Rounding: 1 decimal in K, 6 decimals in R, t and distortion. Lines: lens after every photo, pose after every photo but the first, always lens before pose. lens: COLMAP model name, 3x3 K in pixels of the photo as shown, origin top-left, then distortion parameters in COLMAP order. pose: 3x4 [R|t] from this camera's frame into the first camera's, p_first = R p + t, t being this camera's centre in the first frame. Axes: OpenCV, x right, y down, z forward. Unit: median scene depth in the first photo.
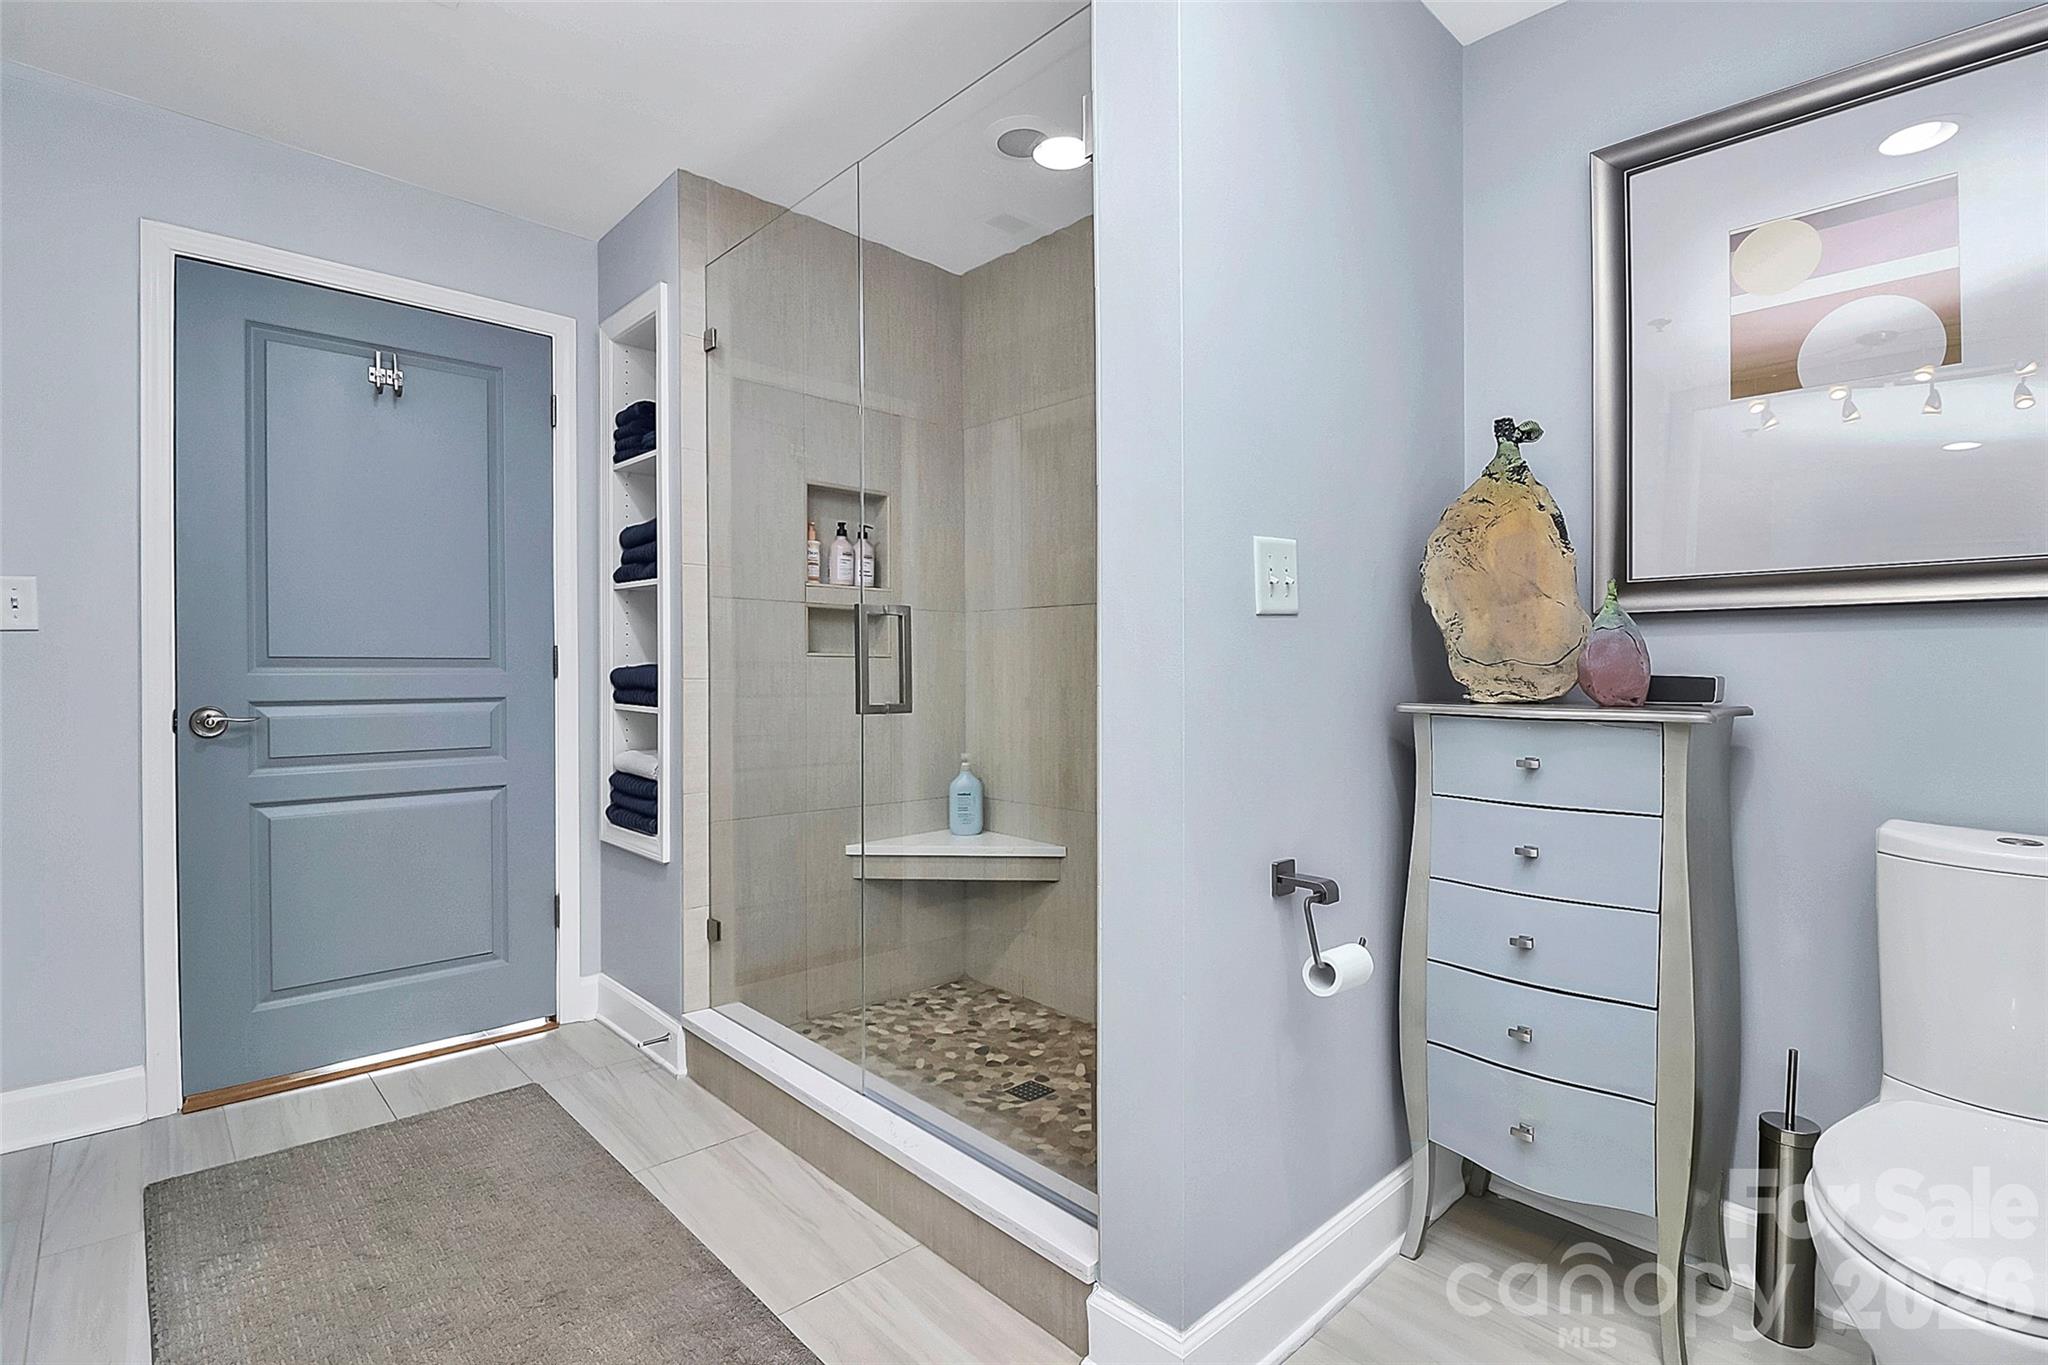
lens RADIAL K [[982.4, 0, 1029.0], [0, 982.4, 675.2], [0, 0, 1]] dist [-0.001128, -0.009157]
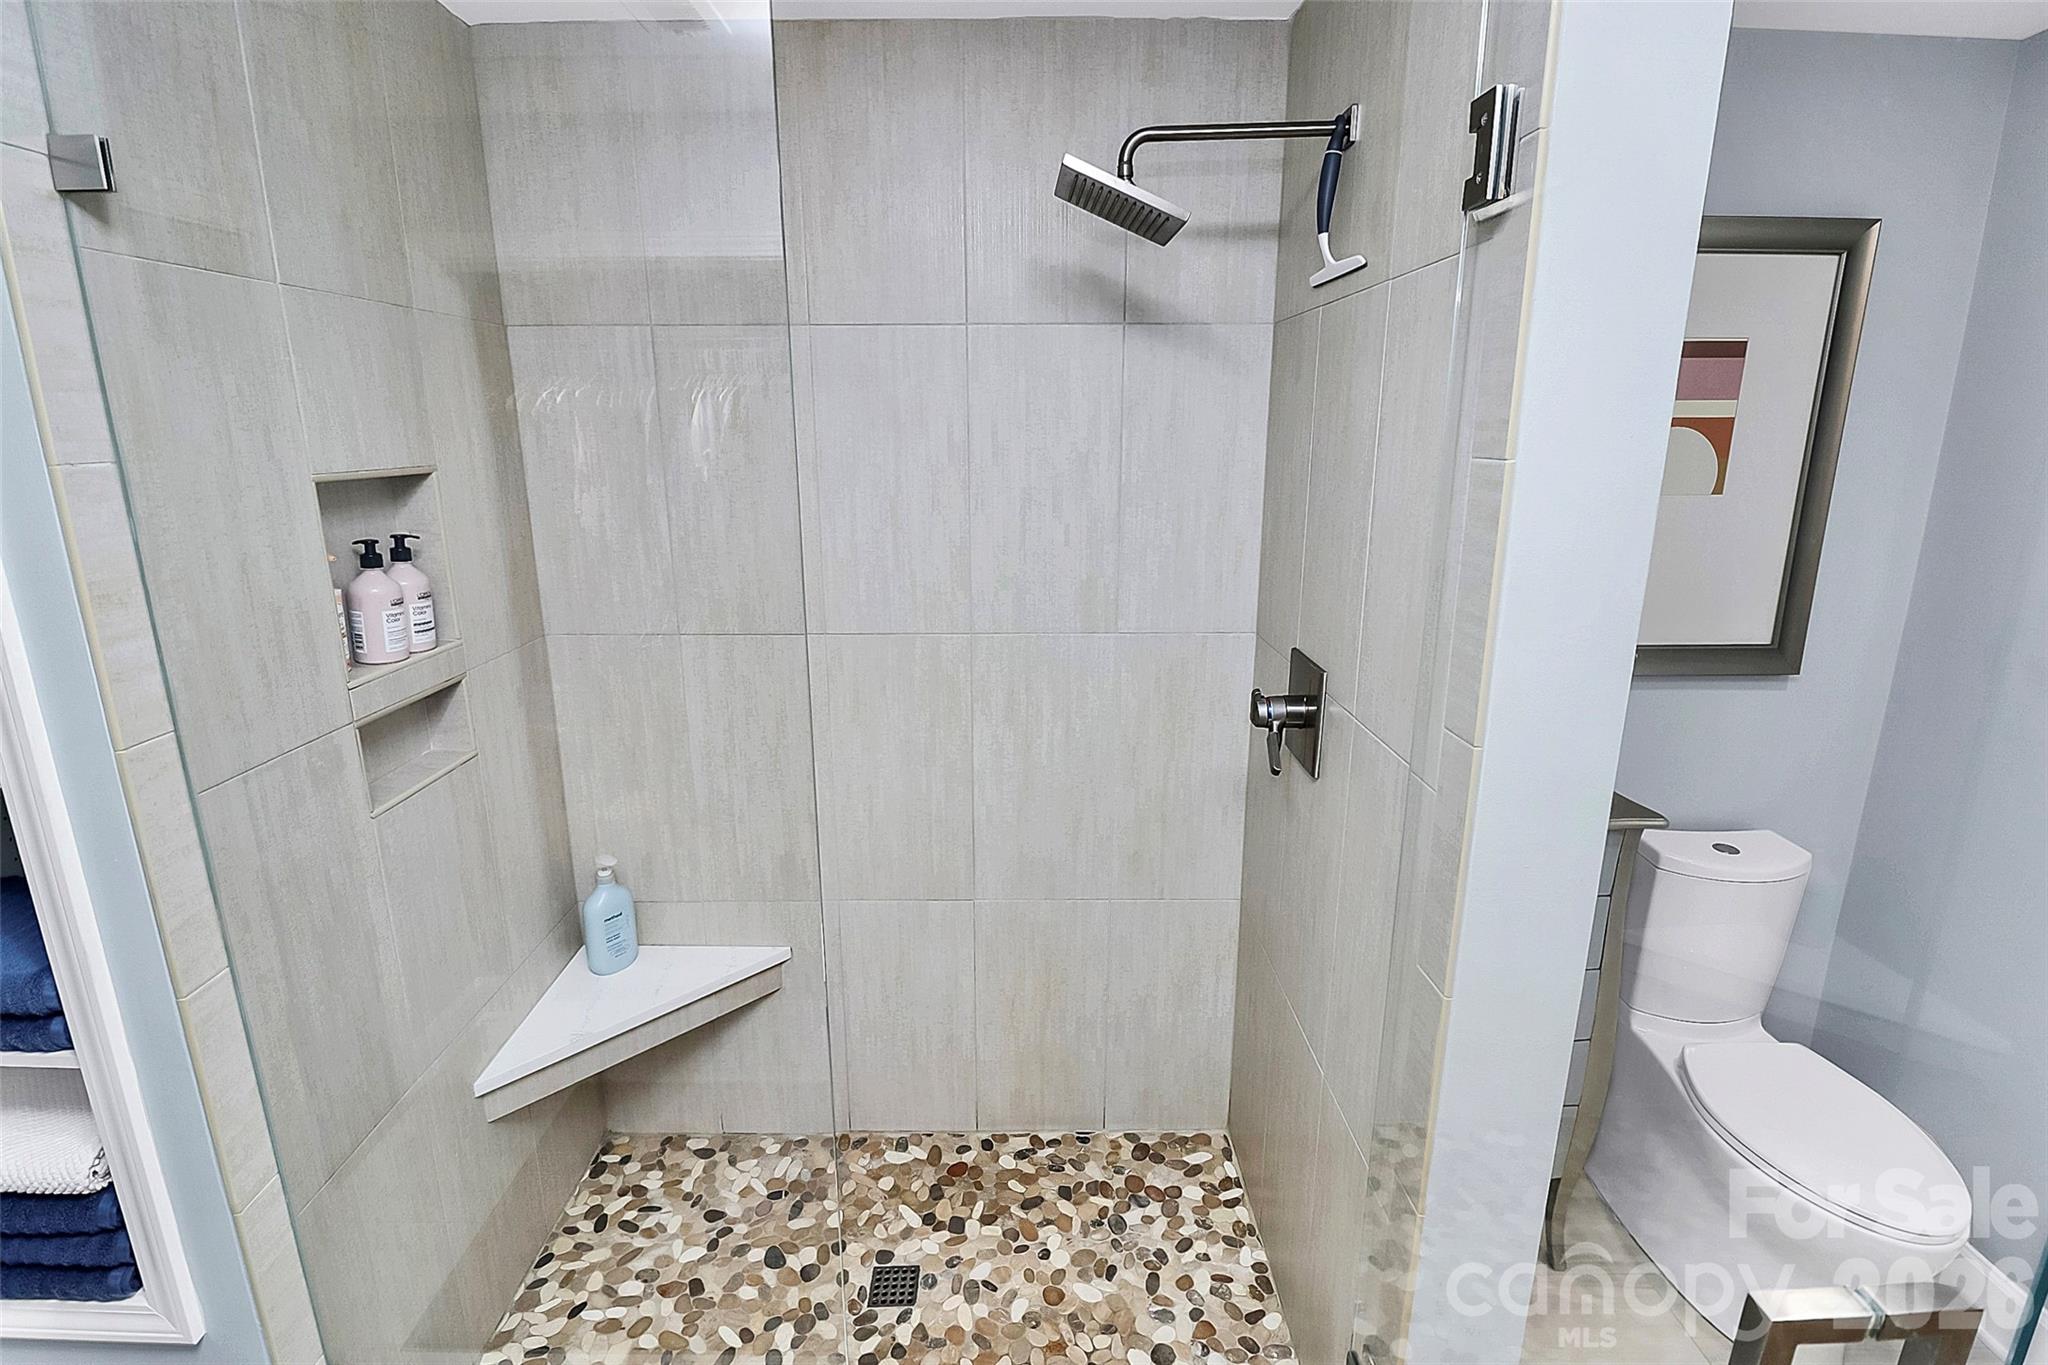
lens RADIAL K [[982.4, 0, 1021.4], [0, 982.4, 672.5], [0, 0, 1]] dist [-0.001128, -0.009157]
pose [[0.692801, -0.189541, 0.695774, -0.334590], [0.023295, 0.970218, 0.241109, -0.211655], [-0.720753, -0.150832, 0.676583, 0.411531]]
